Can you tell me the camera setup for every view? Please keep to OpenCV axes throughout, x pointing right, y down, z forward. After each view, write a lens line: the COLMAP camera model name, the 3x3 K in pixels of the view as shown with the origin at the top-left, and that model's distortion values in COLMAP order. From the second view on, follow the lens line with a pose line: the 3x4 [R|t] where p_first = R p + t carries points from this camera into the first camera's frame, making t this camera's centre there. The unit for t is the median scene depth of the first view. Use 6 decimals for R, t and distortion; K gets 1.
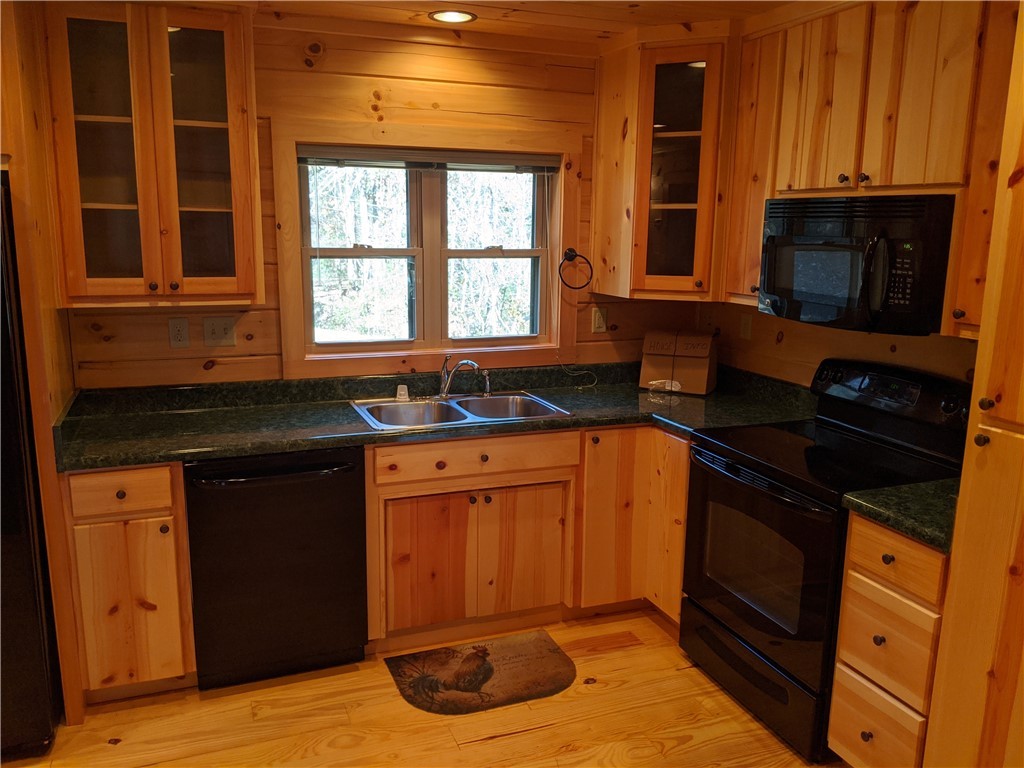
lens RADIAL K [[830.9, 0, 512.3], [0, 830.9, 387.2], [0, 0, 1]] dist [0.004281, -0.006695]
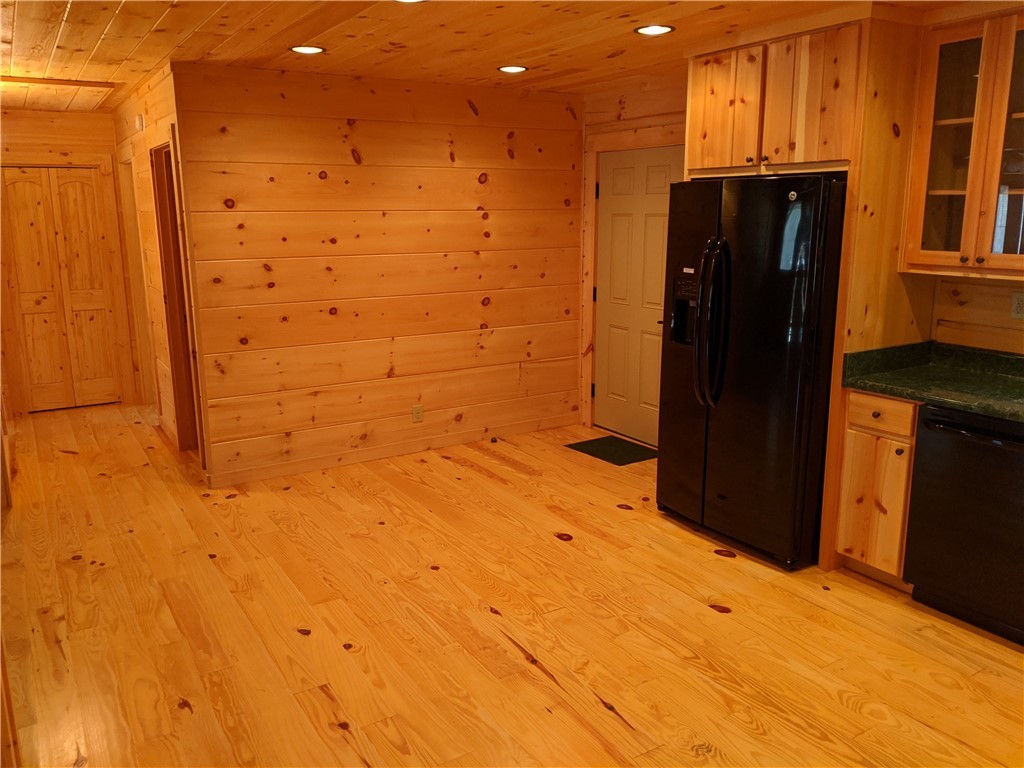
lens RADIAL K [[830.9, 0, 516.0], [0, 830.9, 386.6], [0, 0, 1]] dist [0.004281, -0.006695]
pose [[0.180007, 0.191654, -0.964814, 0.650422], [-0.181253, 0.970503, 0.158967, -0.018206], [0.966822, 0.146260, 0.209436, 0.165832]]
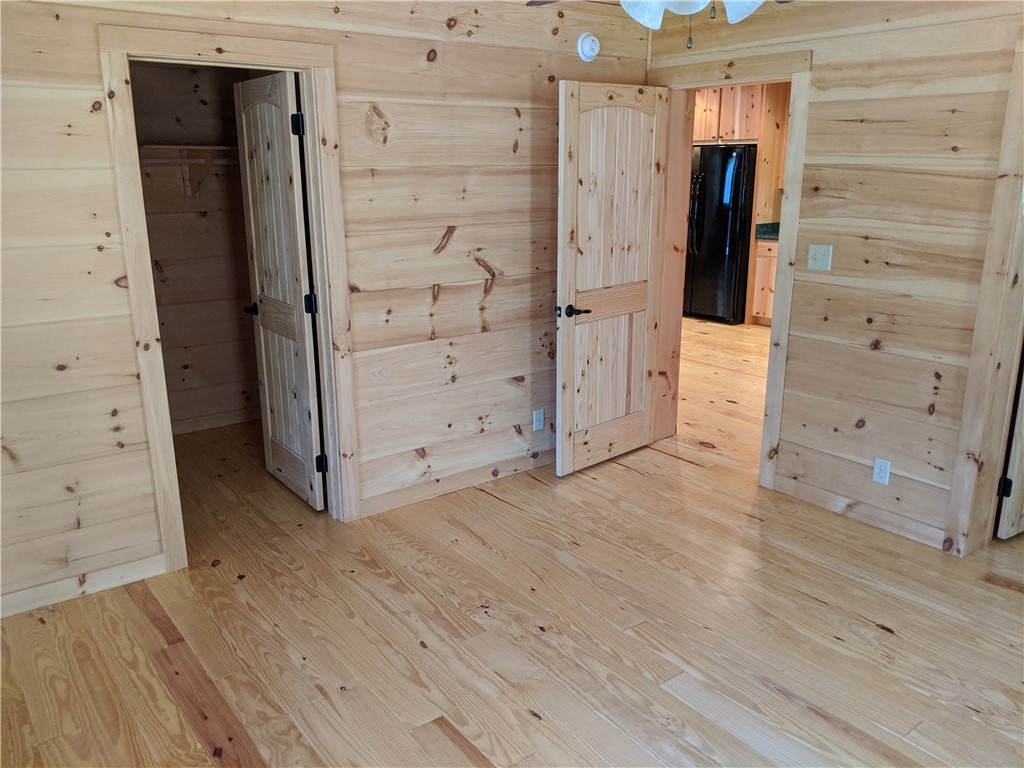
lens RADIAL K [[830.9, 0, 510.6], [0, 830.9, 382.0], [0, 0, 1]] dist [0.004281, -0.006695]
pose [[0.262417, 0.225769, -0.938171, 2.151038], [-0.182597, 0.966297, 0.181463, 0.209013], [0.947521, 0.123688, 0.294797, -0.703505]]
